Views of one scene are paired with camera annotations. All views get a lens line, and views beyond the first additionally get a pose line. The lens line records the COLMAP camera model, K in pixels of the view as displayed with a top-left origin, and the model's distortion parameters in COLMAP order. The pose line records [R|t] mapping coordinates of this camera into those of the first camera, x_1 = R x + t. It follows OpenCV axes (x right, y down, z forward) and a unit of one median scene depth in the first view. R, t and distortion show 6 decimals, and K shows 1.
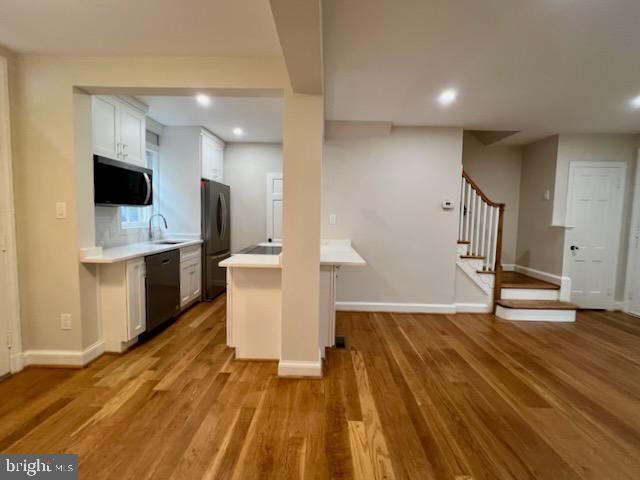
lens RADIAL K [[271.0, 0, 316.3], [0, 271.0, 231.1], [0, 0, 1]] dist [-0.002744, 0.000524]
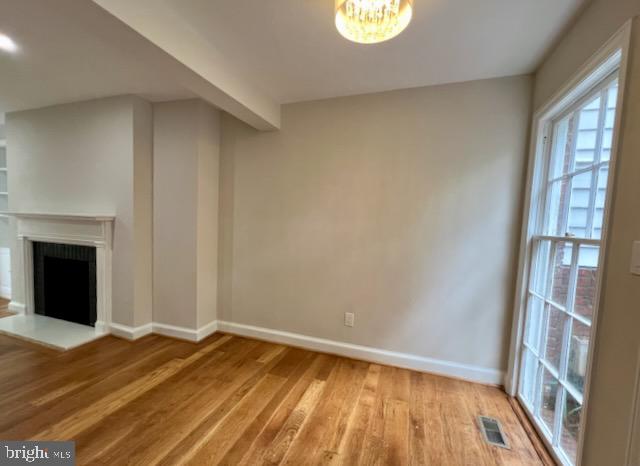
lens RADIAL K [[286.6, 0, 313.0], [0, 286.6, 244.3], [0, 0, 1]] dist [-0.002585, -0.000335]
pose [[-0.948796, -0.084916, 0.304261, -0.504795], [-0.043691, 0.989211, 0.139831, -0.066454], [-0.312853, 0.119377, -0.942270, 0.794295]]
